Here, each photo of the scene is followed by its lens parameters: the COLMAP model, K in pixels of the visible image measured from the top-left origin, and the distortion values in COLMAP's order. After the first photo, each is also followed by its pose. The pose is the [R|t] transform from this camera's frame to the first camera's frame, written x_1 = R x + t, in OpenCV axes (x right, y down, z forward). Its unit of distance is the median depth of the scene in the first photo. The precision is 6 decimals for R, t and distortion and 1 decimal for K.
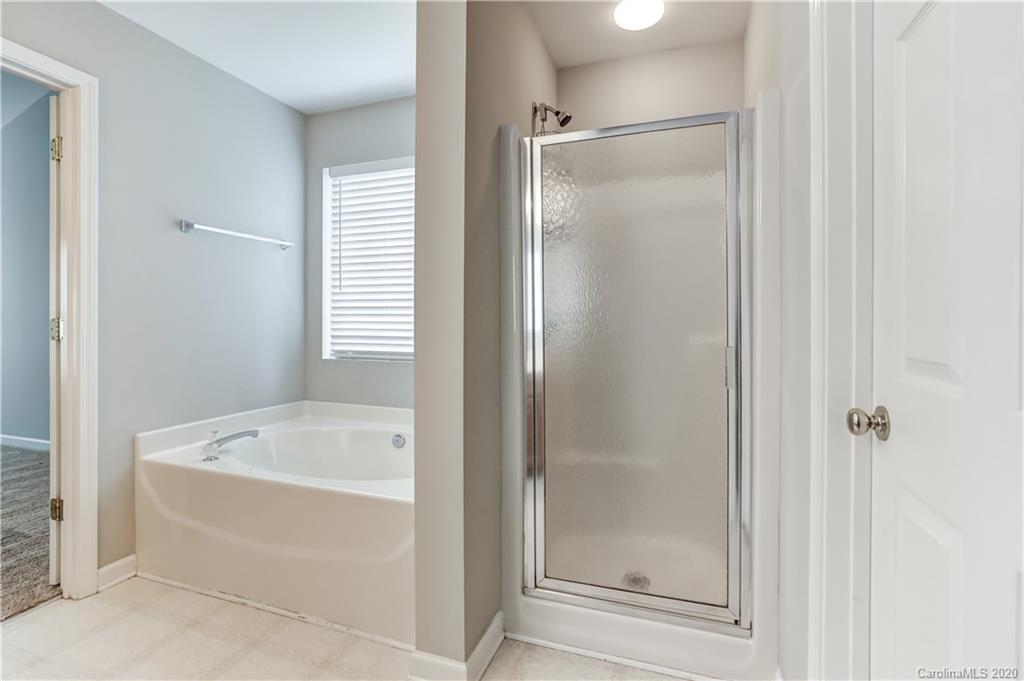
lens RADIAL K [[475.9, 0, 514.9], [0, 475.9, 321.2], [0, 0, 1]] dist [-0.027169, 0.009187]
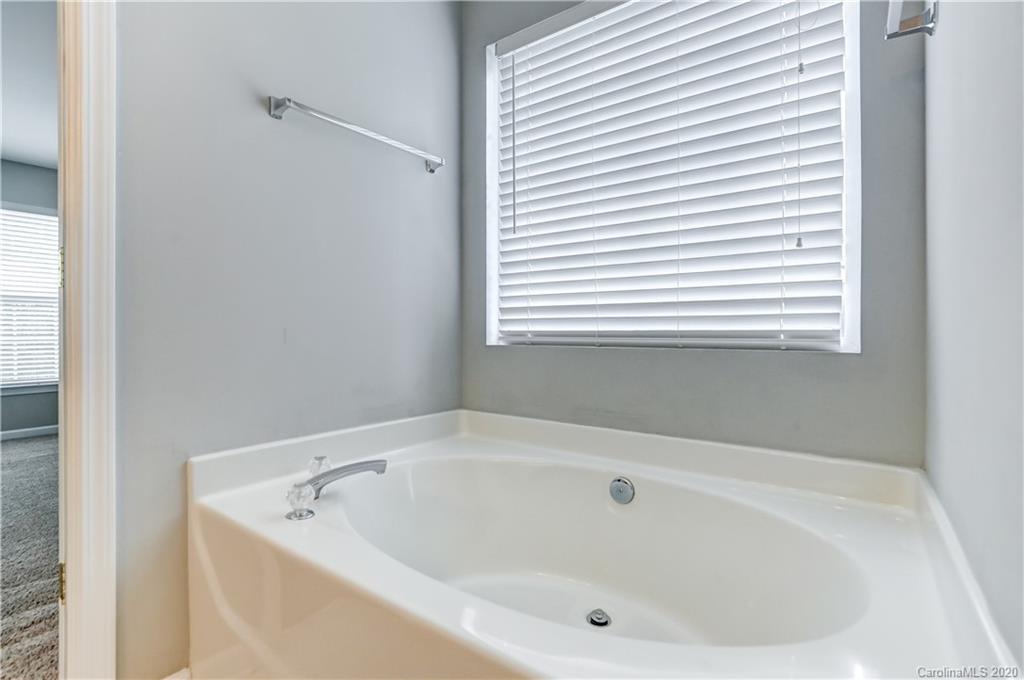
lens RADIAL K [[475.9, 0, 513.6], [0, 475.9, 334.8], [0, 0, 1]] dist [-0.027169, 0.009187]
pose [[0.958009, -0.002460, -0.286728, -0.194274], [0.003068, 0.999994, 0.001671, 0.067112], [0.286722, -0.002481, 0.958011, 0.410773]]
